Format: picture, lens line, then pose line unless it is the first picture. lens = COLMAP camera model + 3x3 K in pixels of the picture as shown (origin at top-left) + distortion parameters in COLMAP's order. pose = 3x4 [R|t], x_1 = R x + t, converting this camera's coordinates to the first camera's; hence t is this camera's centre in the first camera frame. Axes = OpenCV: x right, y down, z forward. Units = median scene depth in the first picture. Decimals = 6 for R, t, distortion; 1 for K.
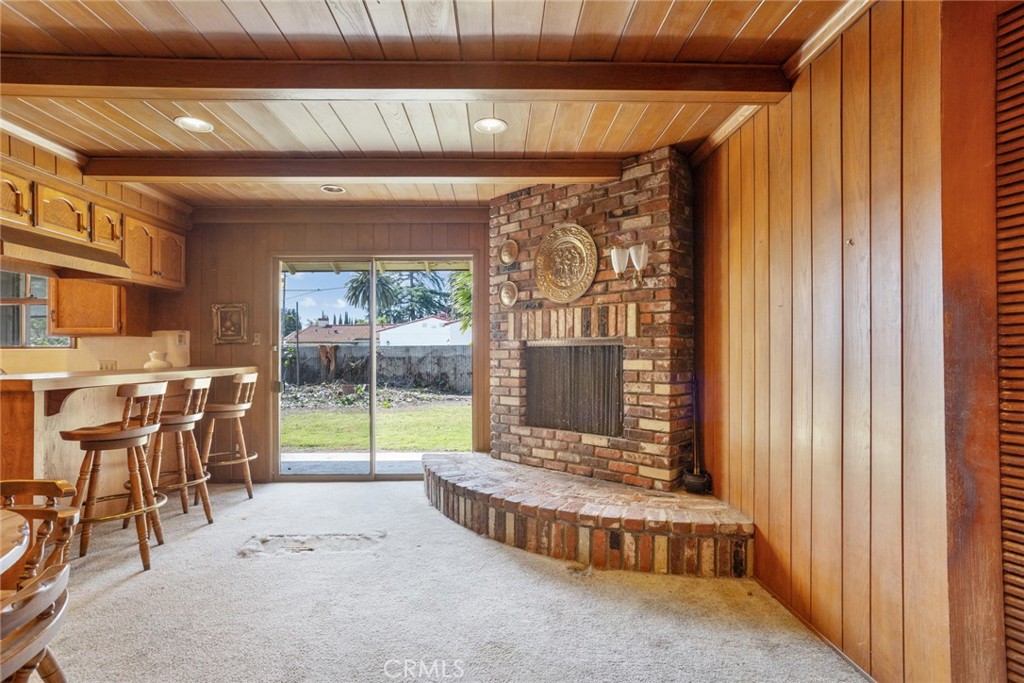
lens RADIAL K [[497.8, 0, 513.7], [0, 497.8, 345.7], [0, 0, 1]] dist [-0.050201, 0.034441]
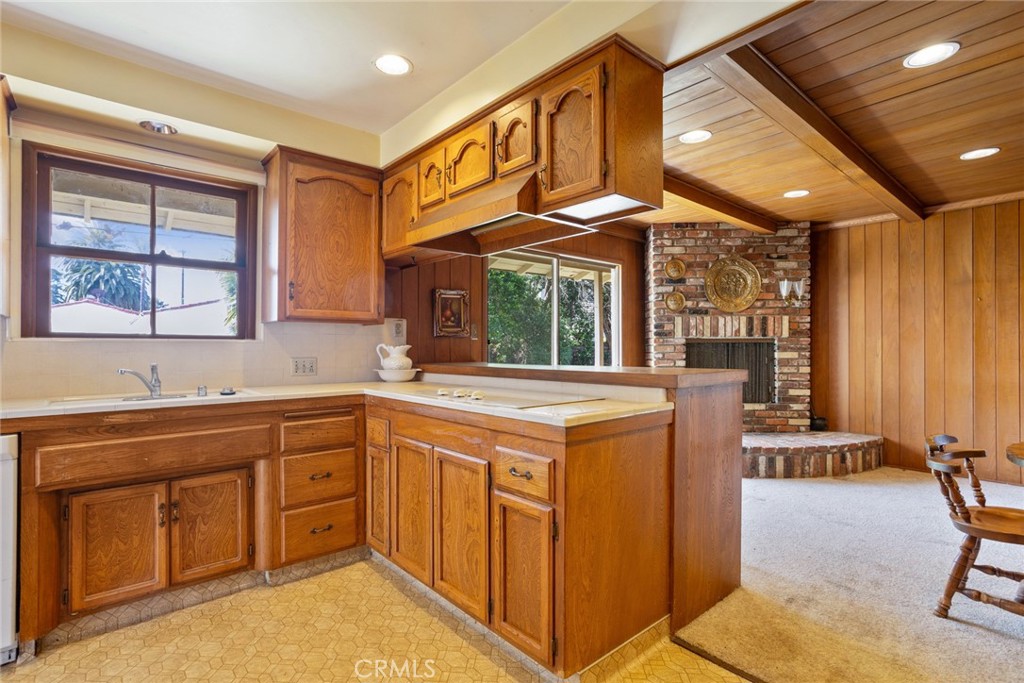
lens RADIAL K [[497.8, 0, 513.7], [0, 497.8, 345.7], [0, 0, 1]] dist [-0.050201, 0.034441]
pose [[0.773640, 0.005900, 0.633598, -1.356895], [-0.008499, 0.999963, 0.001065, 0.013852], [-0.633569, -0.006208, 0.773661, 0.328807]]
